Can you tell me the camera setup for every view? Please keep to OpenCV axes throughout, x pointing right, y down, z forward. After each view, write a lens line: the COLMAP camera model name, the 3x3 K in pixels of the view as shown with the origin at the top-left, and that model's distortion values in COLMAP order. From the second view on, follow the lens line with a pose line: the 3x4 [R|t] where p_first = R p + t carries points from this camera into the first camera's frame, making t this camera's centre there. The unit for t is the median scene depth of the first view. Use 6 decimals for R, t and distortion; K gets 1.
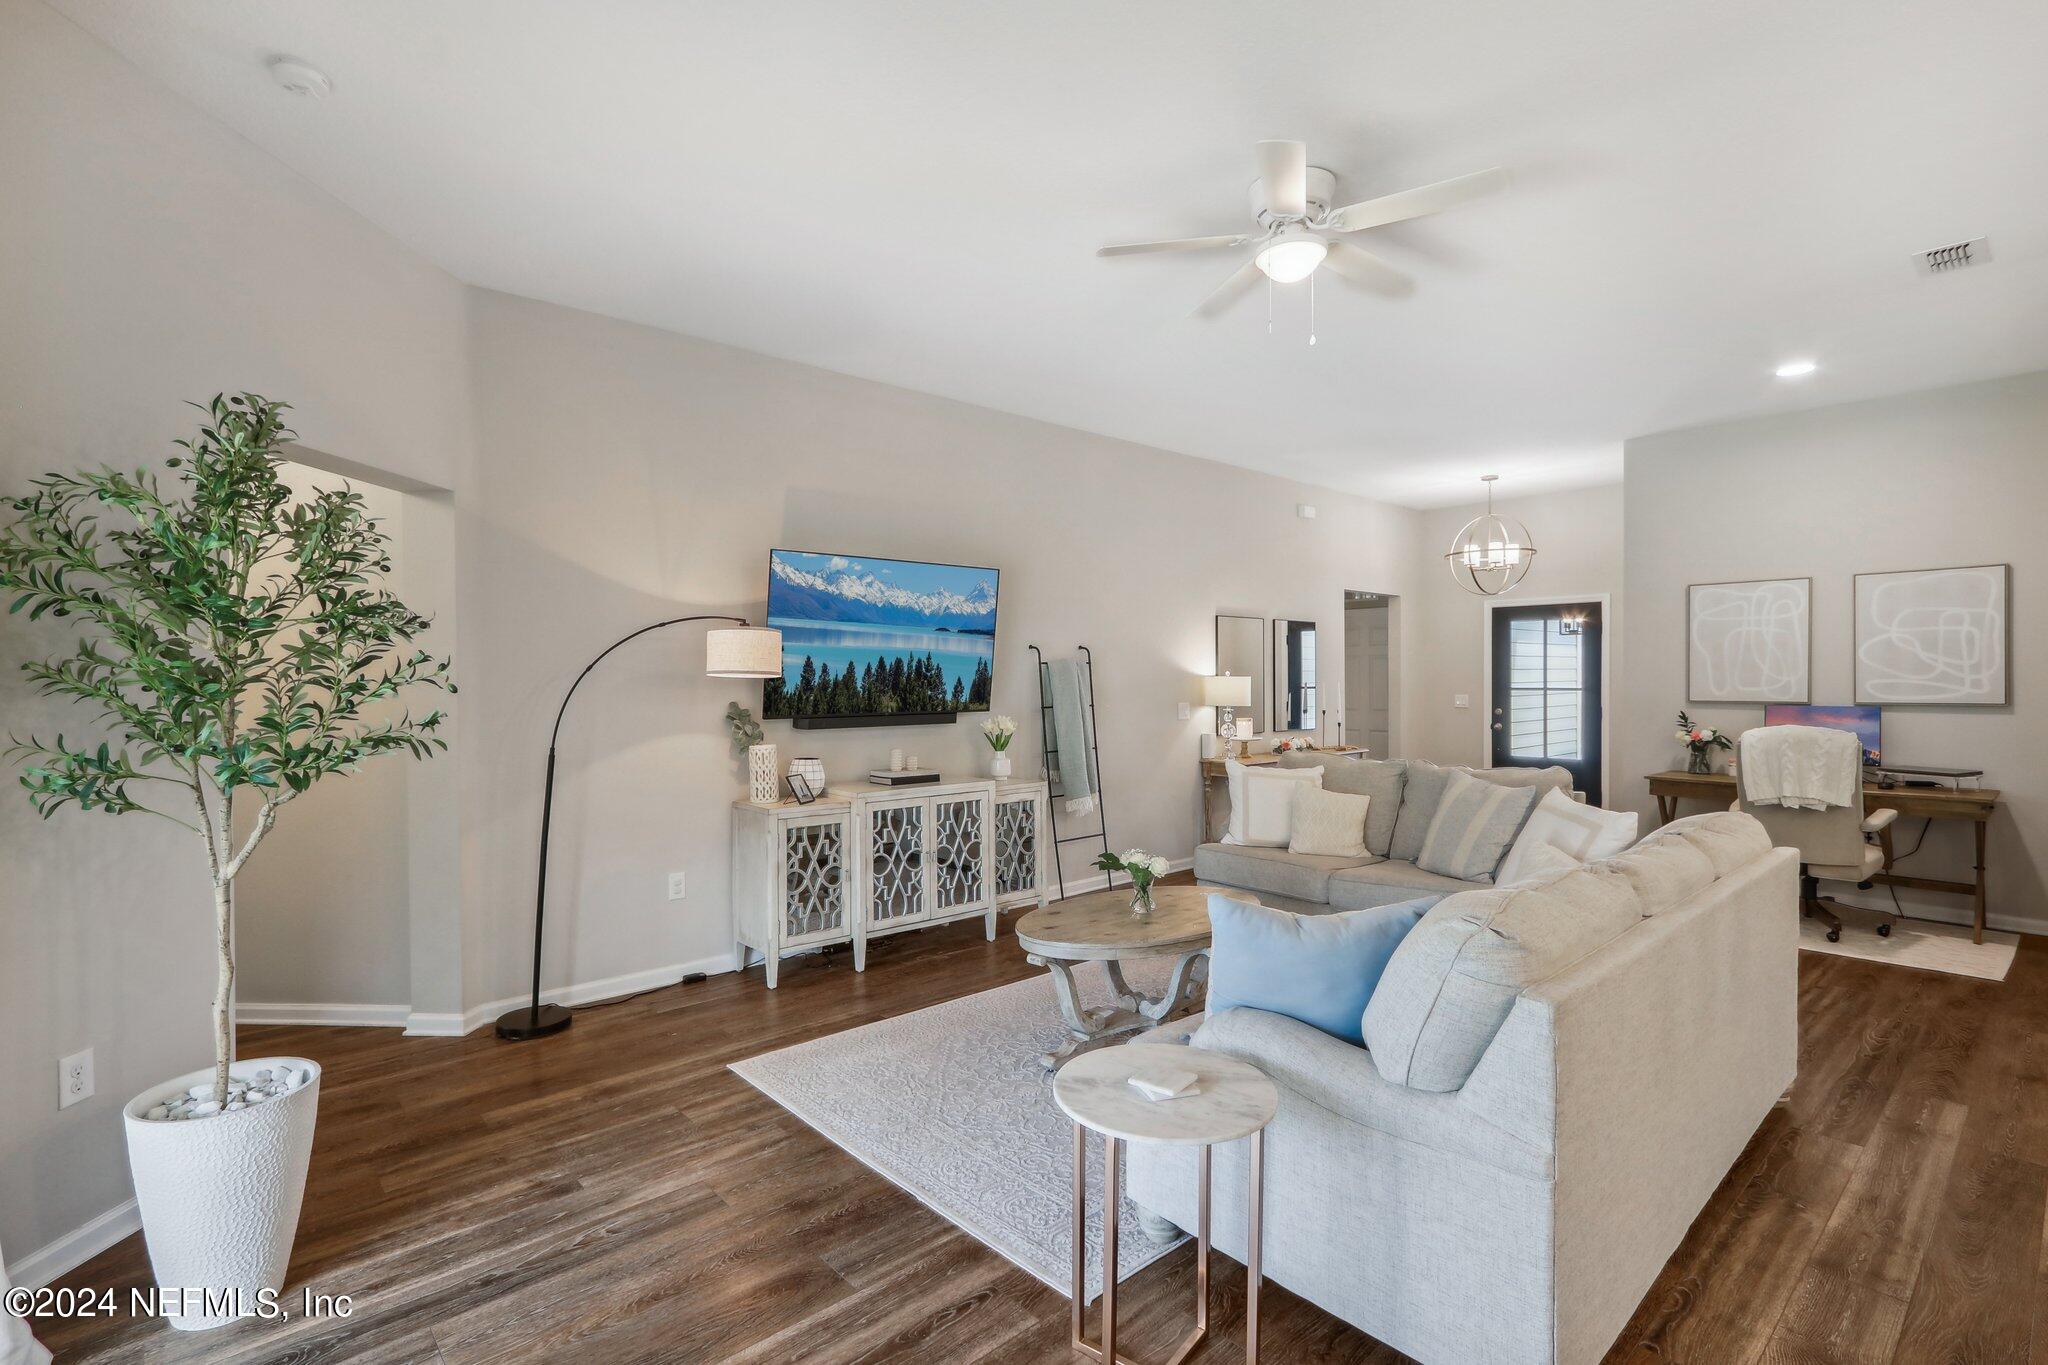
lens RADIAL K [[937.0, 0, 1024.0], [0, 937.0, 682.5], [0, 0, 1]] dist [-0.001295, 0.012786]
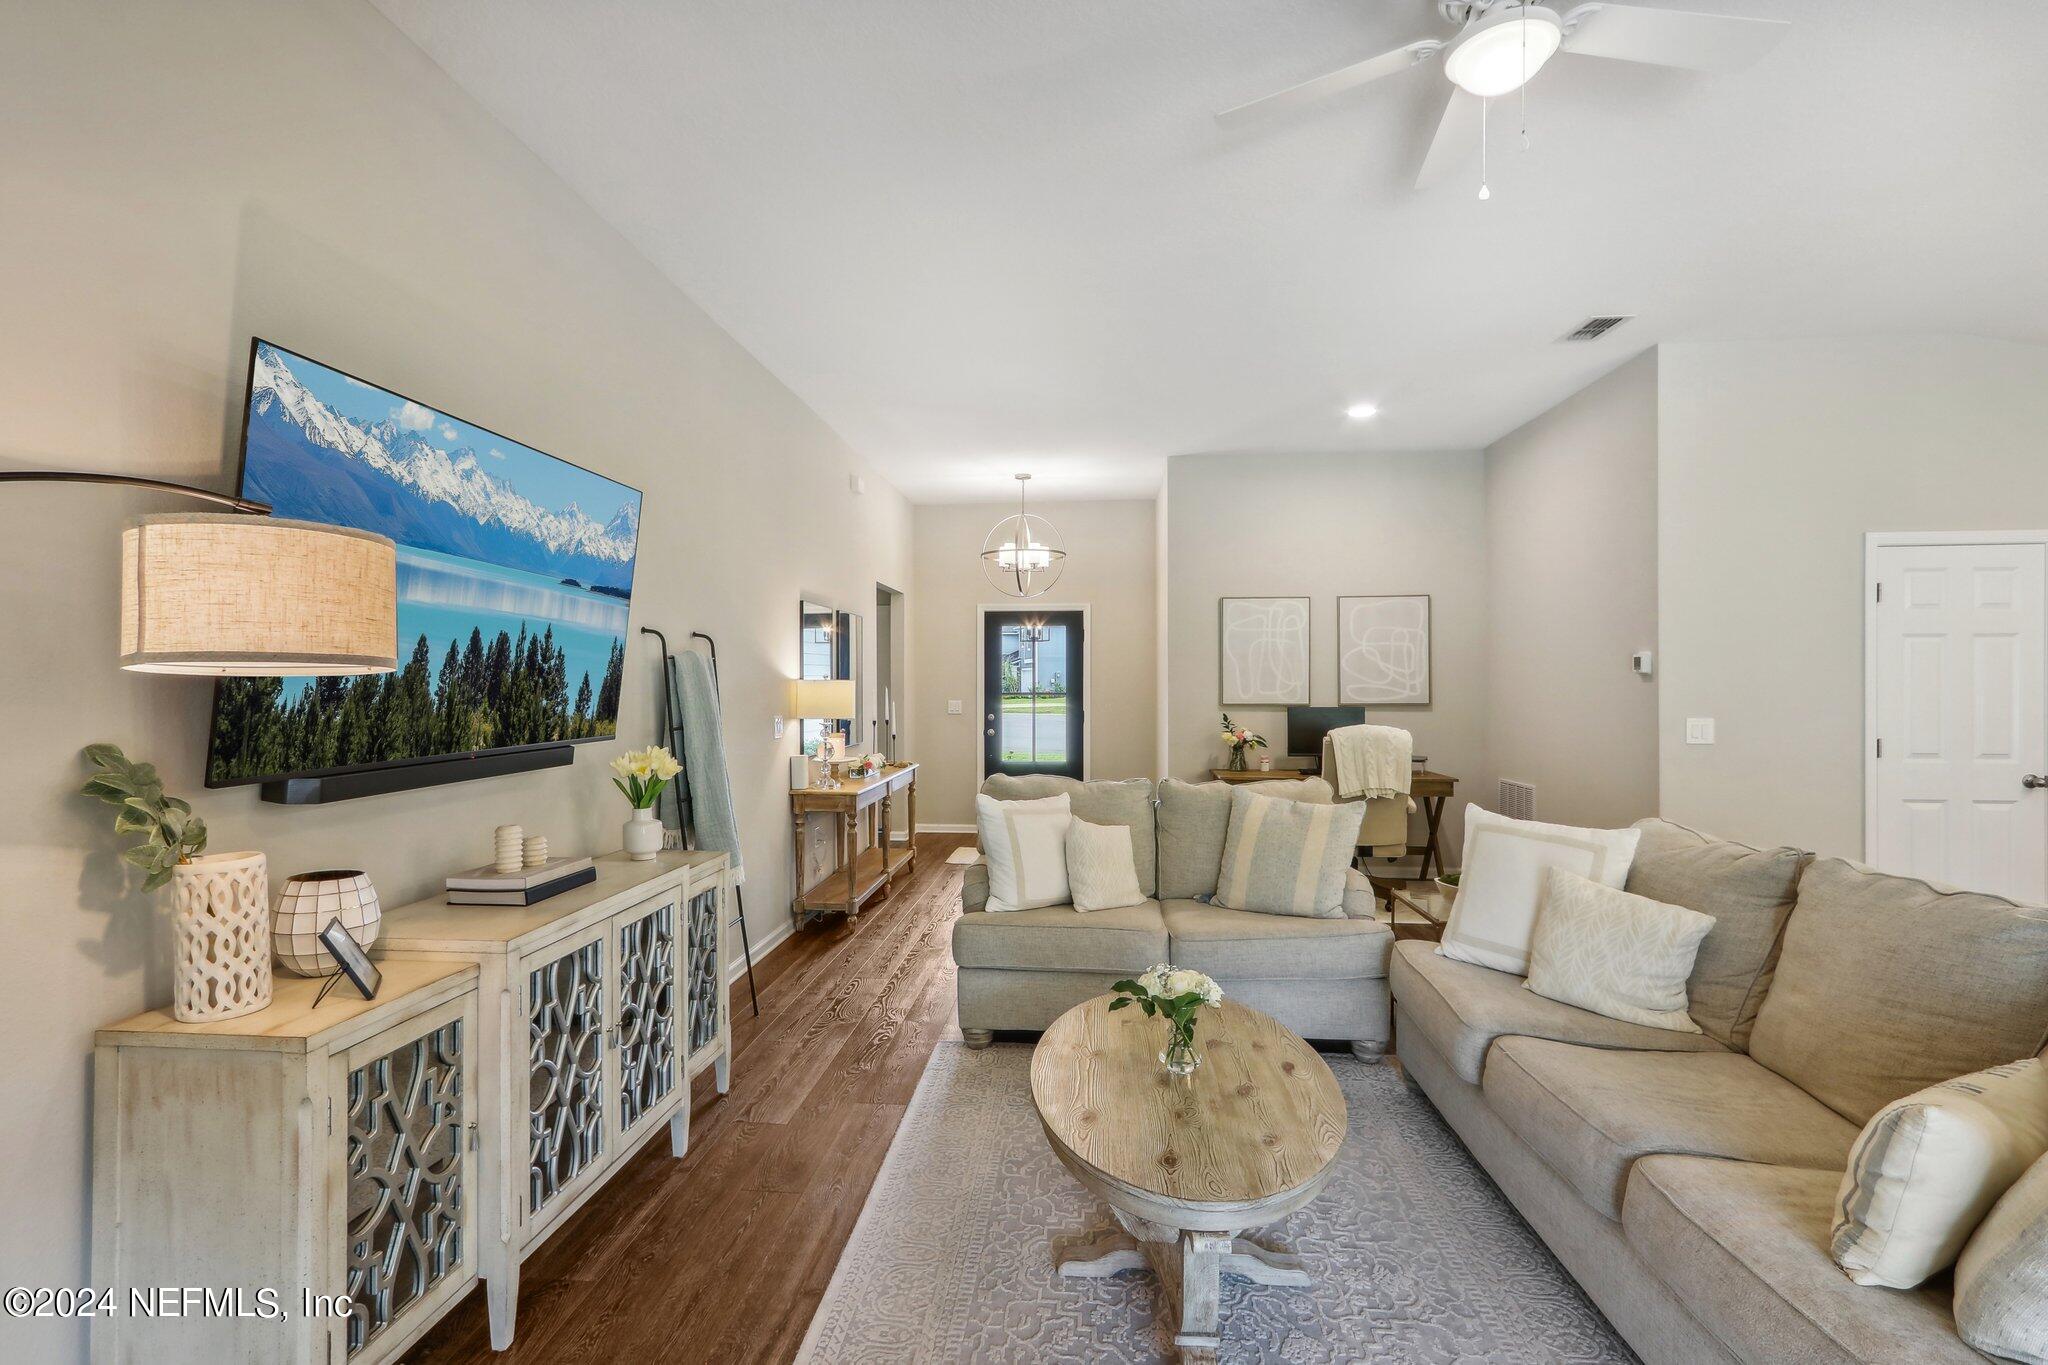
lens RADIAL K [[932.0, 0, 984.6], [0, 932.0, 680.8], [0, 0, 1]] dist [-0.001247, 0.000074]
pose [[0.744231, 0.005680, 0.667898, -0.254246], [0.000781, 0.999956, -0.009374, 0.003214], [-0.667922, 0.007498, 0.744193, 0.449304]]
